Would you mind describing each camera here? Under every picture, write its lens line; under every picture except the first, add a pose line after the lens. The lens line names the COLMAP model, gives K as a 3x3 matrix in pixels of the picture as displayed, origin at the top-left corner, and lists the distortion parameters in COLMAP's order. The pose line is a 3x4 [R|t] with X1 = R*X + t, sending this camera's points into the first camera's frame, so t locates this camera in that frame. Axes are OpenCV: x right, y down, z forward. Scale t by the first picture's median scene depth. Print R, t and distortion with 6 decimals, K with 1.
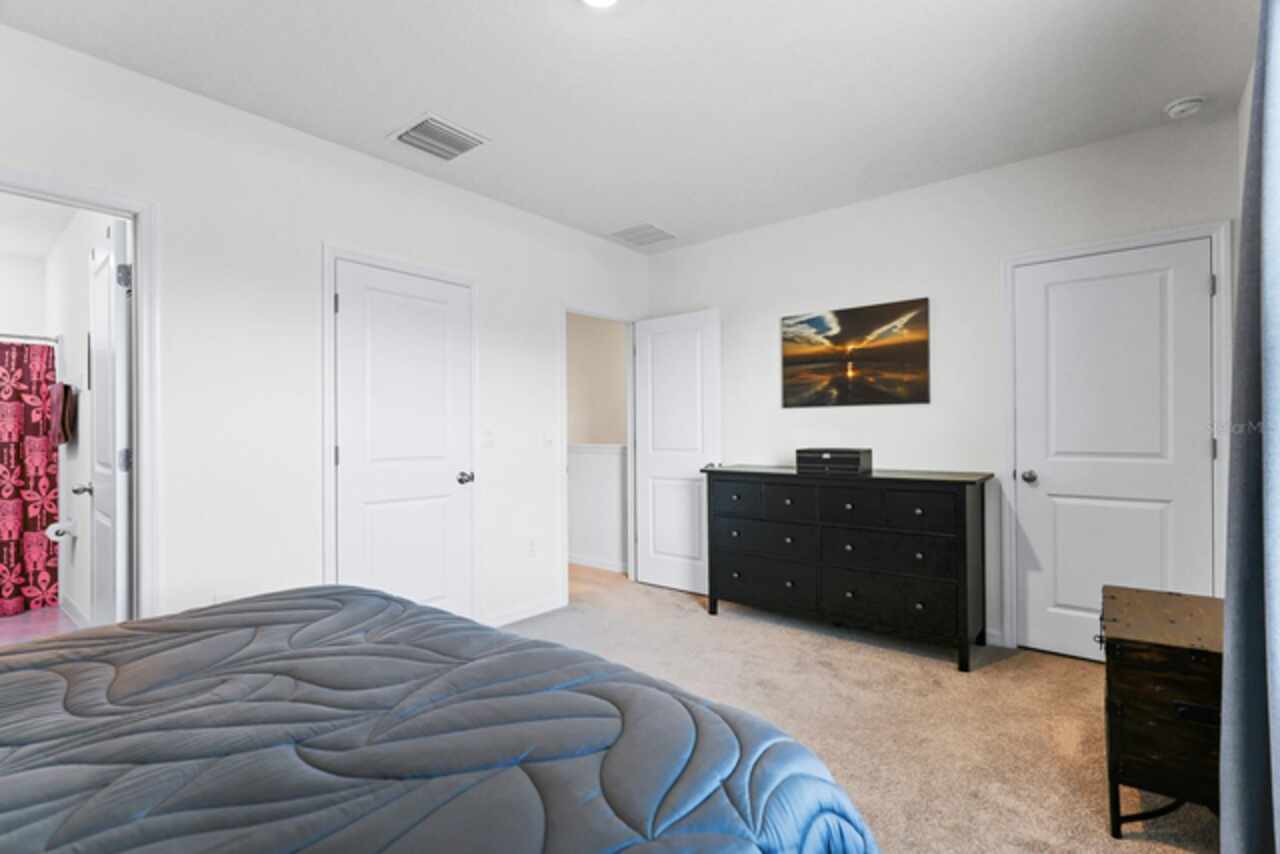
lens RADIAL K [[596.7, 0, 636.9], [0, 596.7, 429.6], [0, 0, 1]] dist [0.001265, -0.000845]
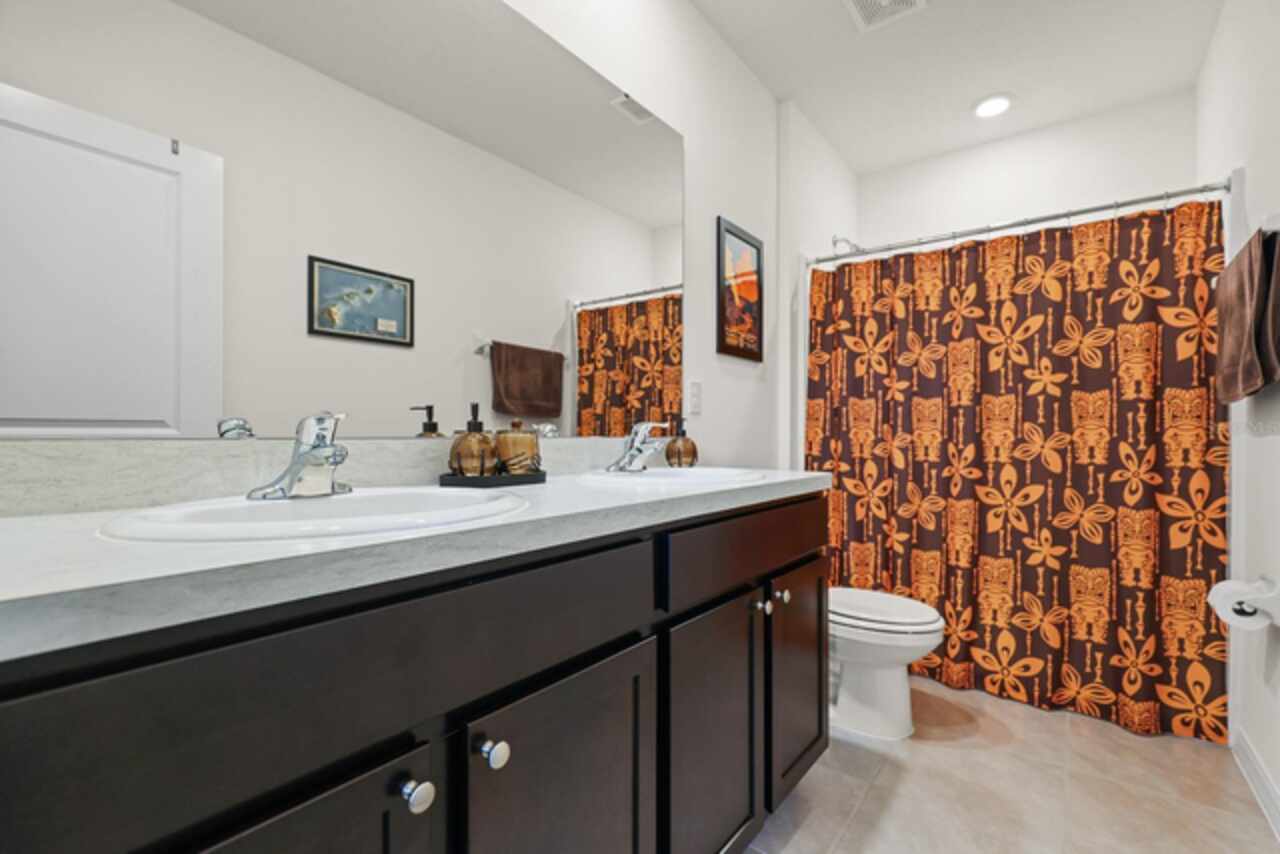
lens RADIAL K [[596.7, 0, 638.4], [0, 596.7, 430.5], [0, 0, 1]] dist [0.001265, -0.000845]
pose [[0.055392, 0.004318, -0.998455, -0.535970], [-0.002824, 0.999987, 0.004168, 0.045724], [0.998461, 0.002588, 0.055403, 0.518526]]
